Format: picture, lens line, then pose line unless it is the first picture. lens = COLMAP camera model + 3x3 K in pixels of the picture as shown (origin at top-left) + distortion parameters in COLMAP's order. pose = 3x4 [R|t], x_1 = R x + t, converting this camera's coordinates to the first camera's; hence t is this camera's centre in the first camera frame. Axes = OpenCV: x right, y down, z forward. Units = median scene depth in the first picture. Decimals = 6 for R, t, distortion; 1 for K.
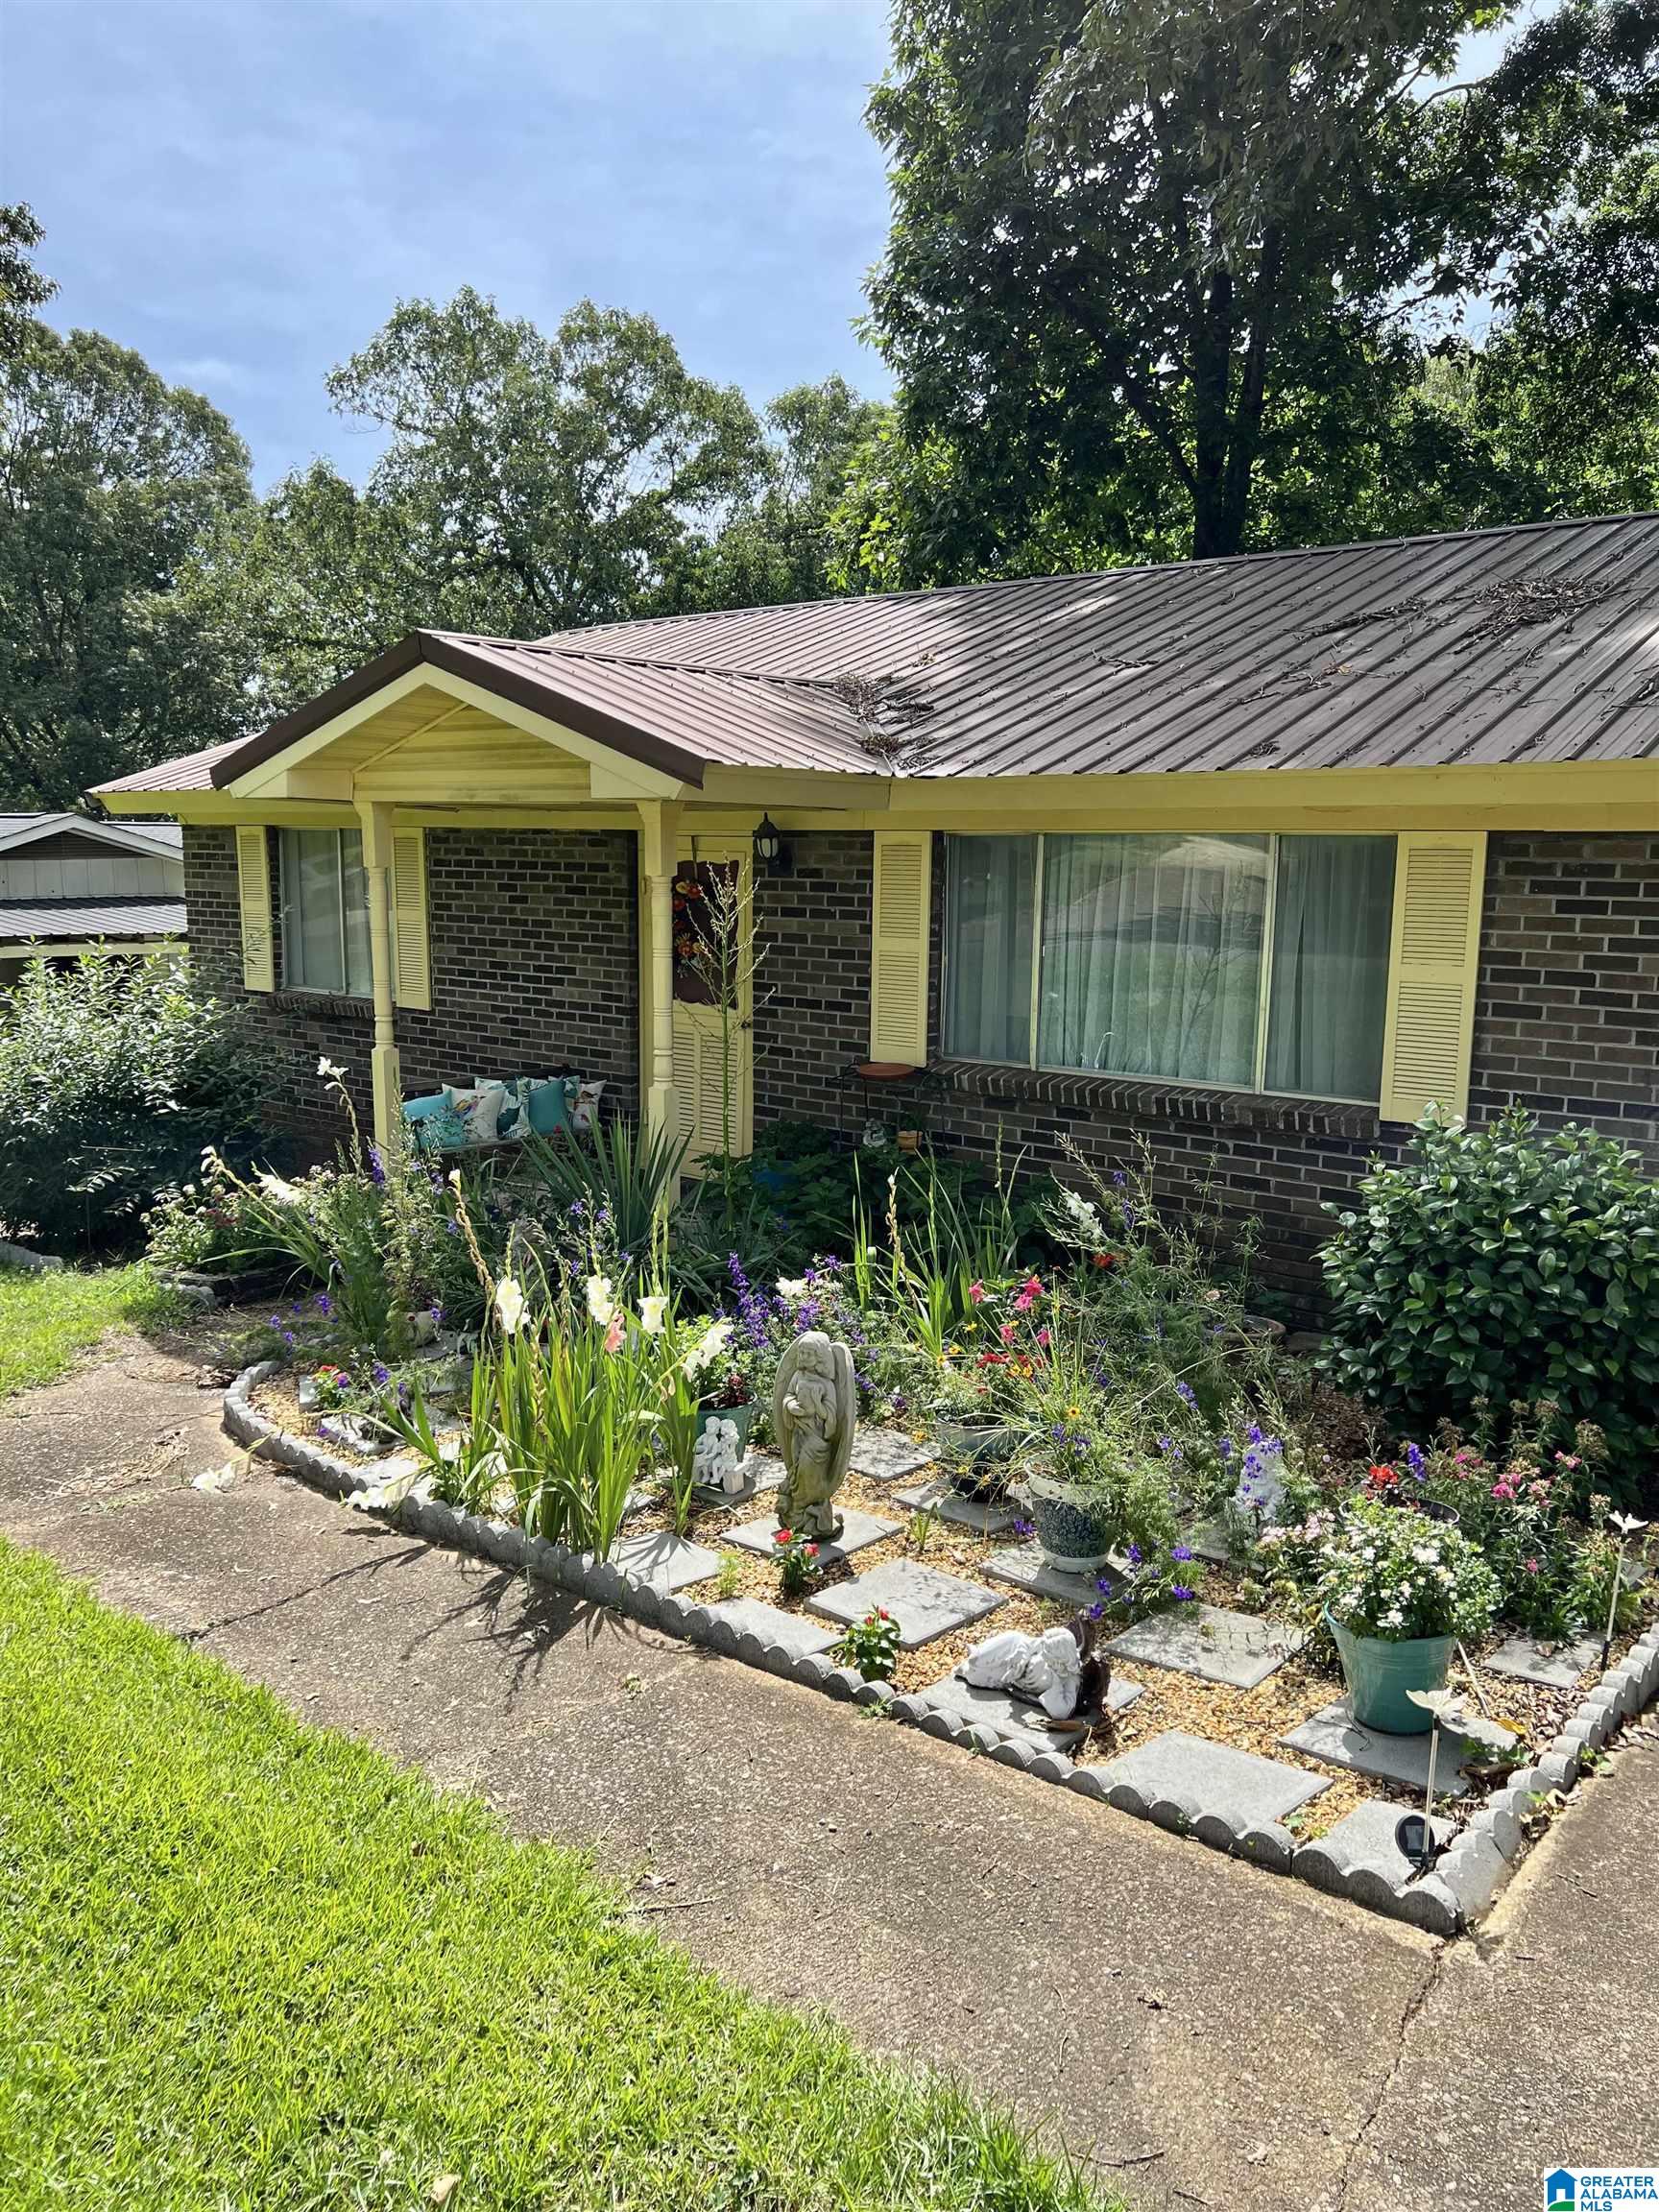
lens RADIAL K [[1666.5, 0, 834.4], [0, 1666.5, 1112.7], [0, 0, 1]] dist [0.045698, -0.053831]
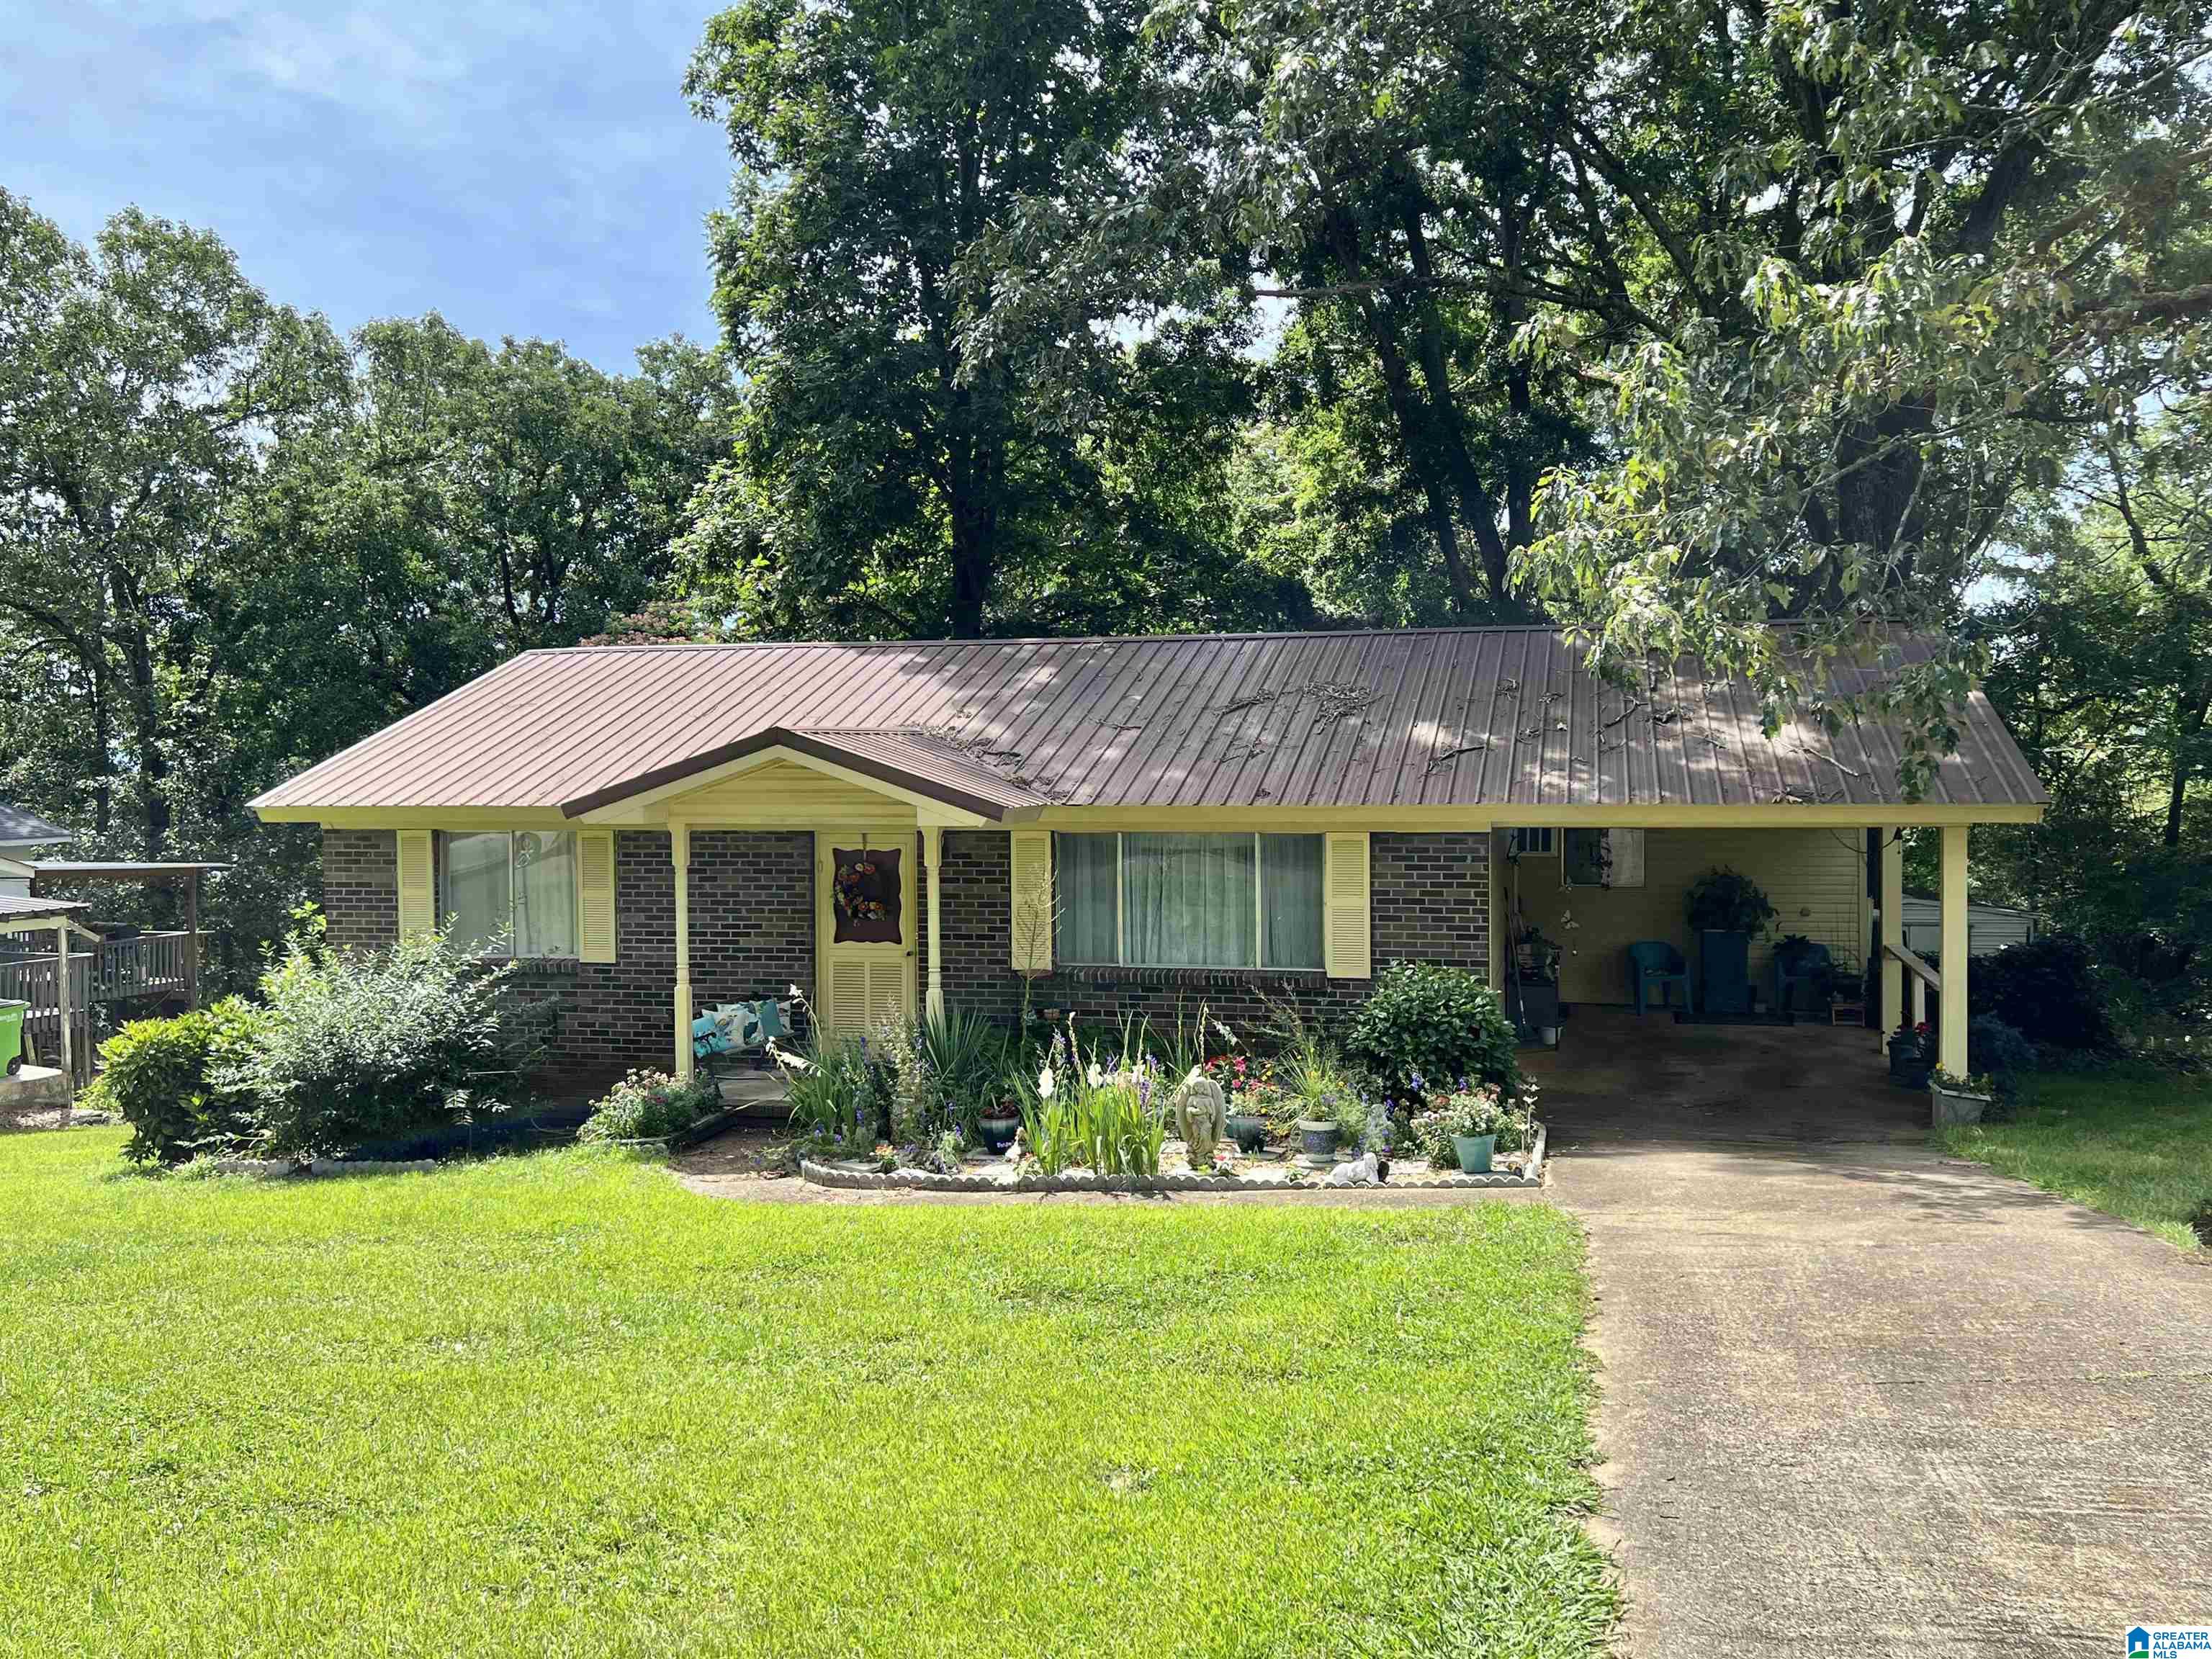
lens RADIAL K [[1910.2, 0, 1101.2], [0, 1910.2, 757.0], [0, 0, 1]] dist [0.049557, -0.052349]
pose [[0.908630, -0.019744, 0.417135, -0.697620], [0.084075, 0.987077, -0.136418, 0.026709], [-0.409051, 0.159024, 0.898548, -0.779010]]
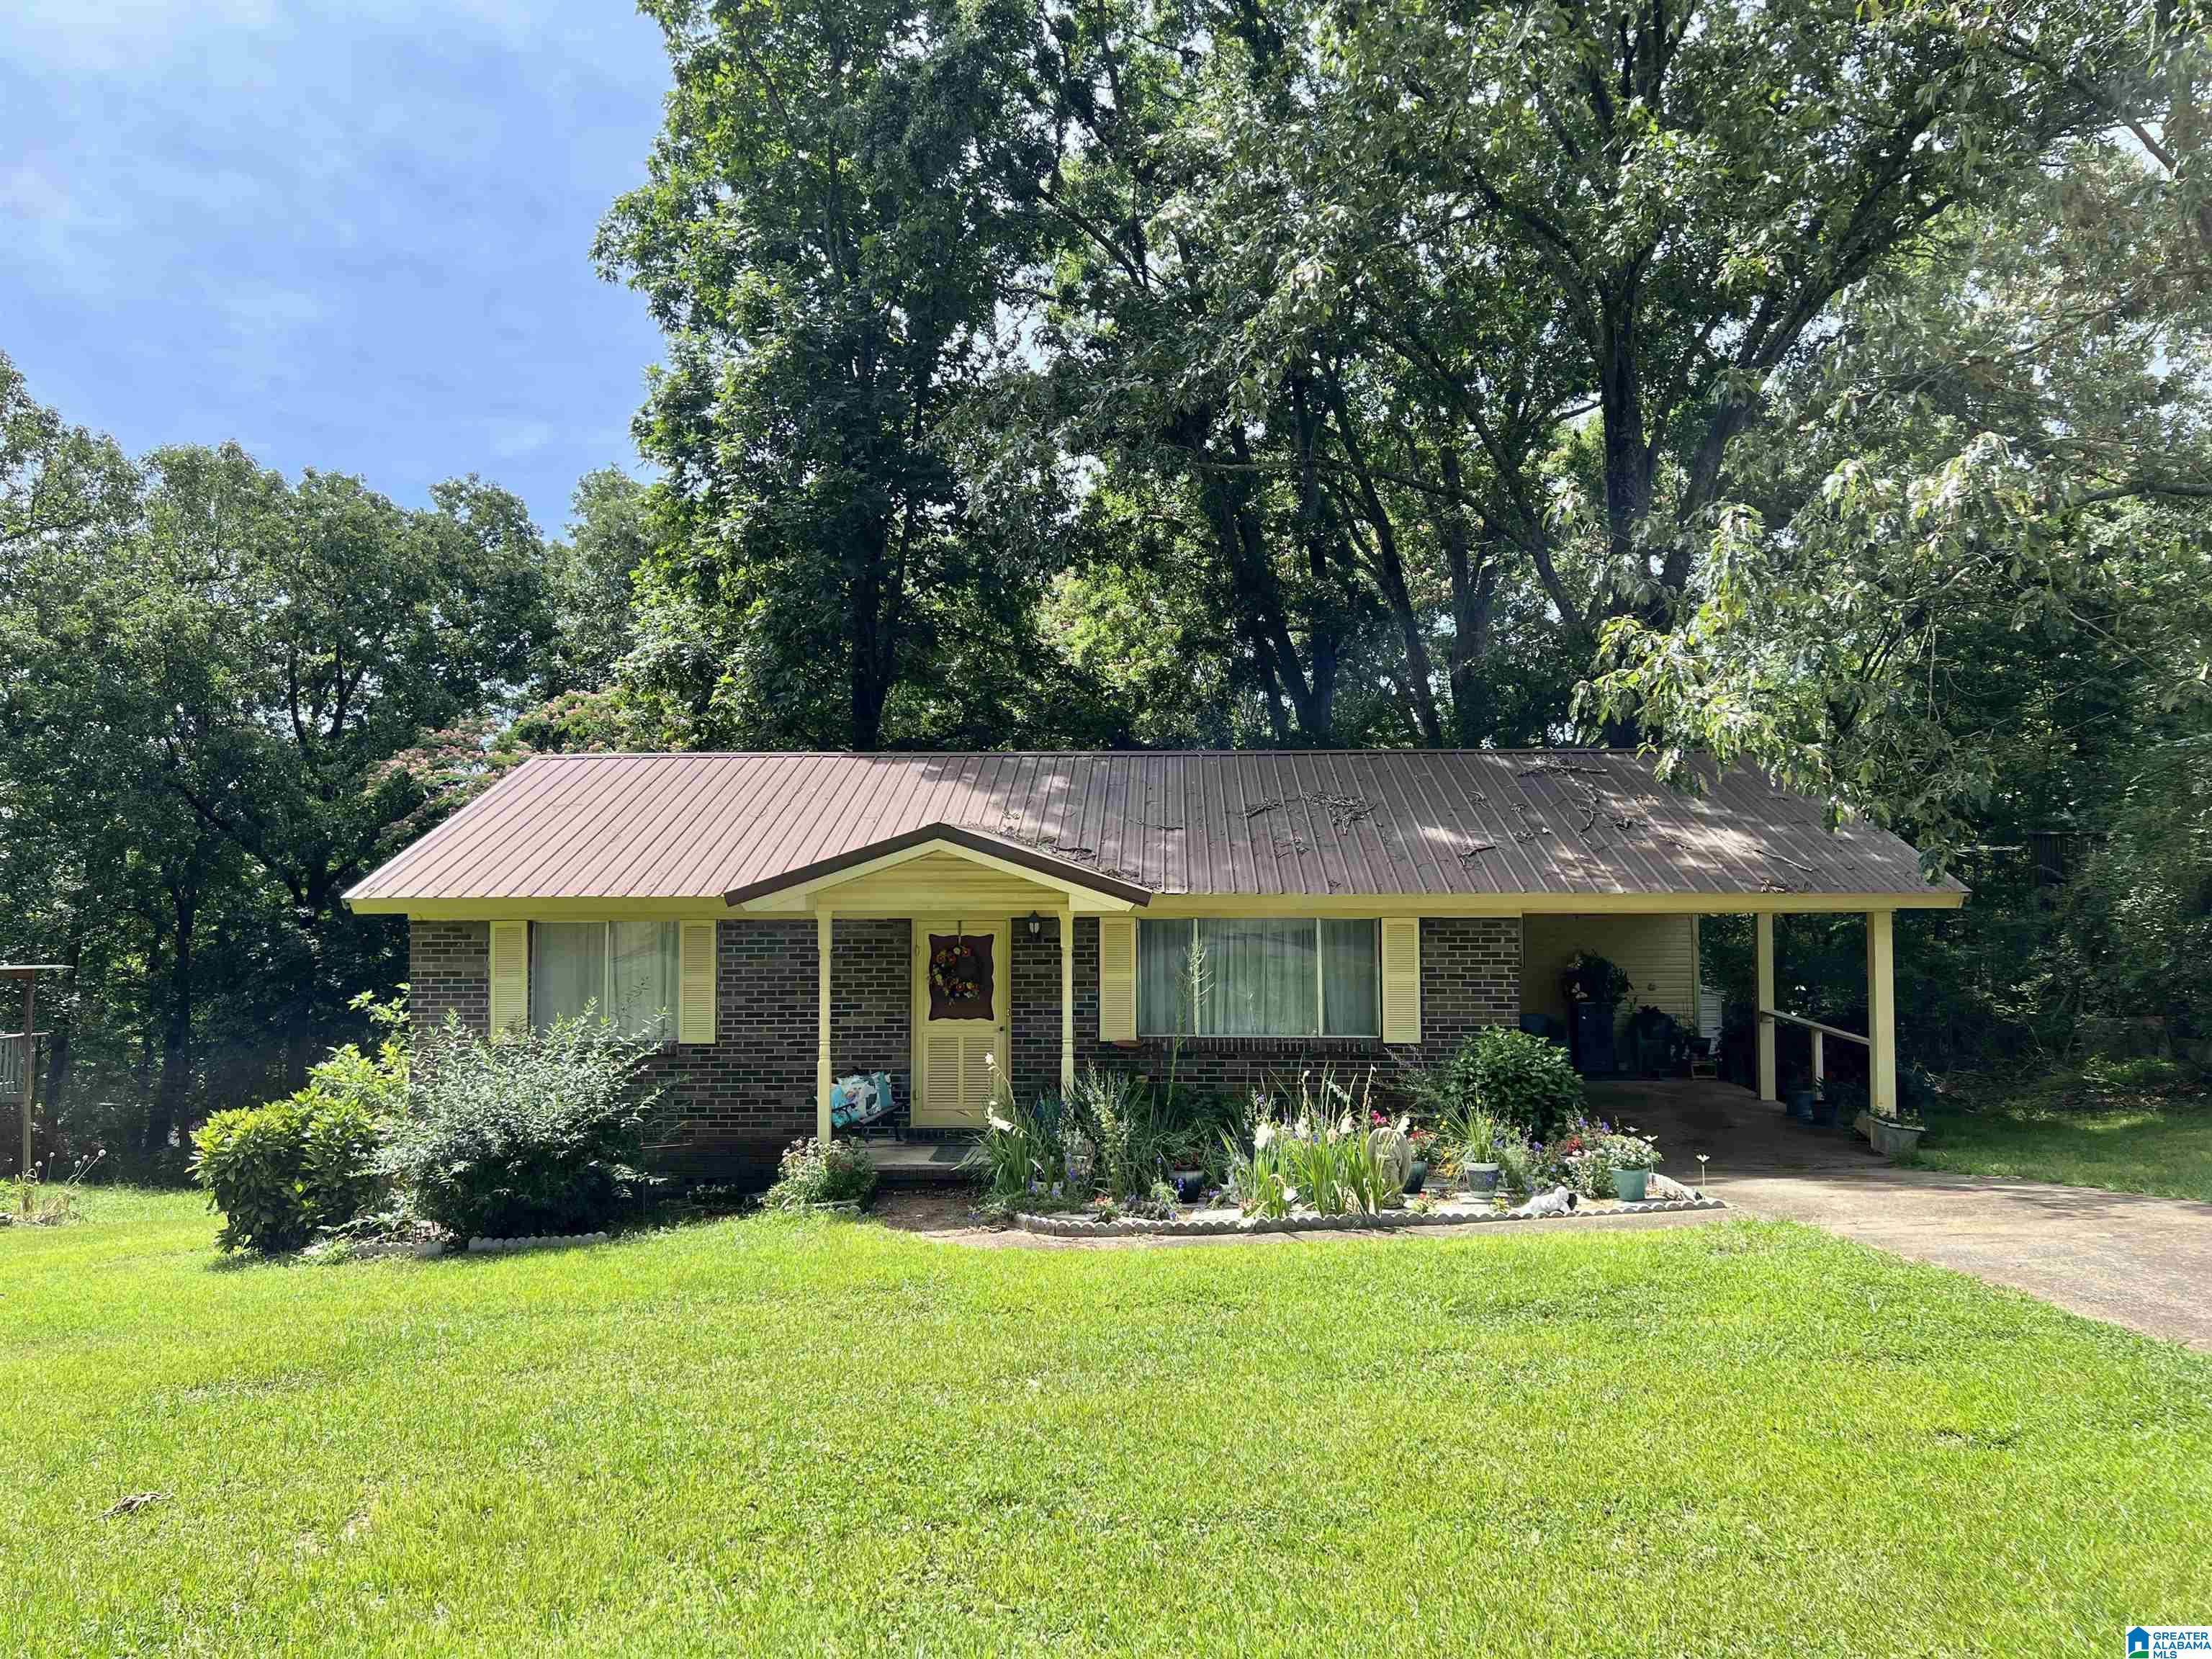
lens RADIAL K [[1666.5, 0, 1096.1], [0, 1666.5, 768.5], [0, 0, 1]] dist [0.045698, -0.053831]
pose [[0.798186, 0.020363, 0.602067, -1.133315], [0.107957, 0.978414, -0.176214, -0.002448], [-0.592659, 0.205649, 0.778758, -0.510877]]
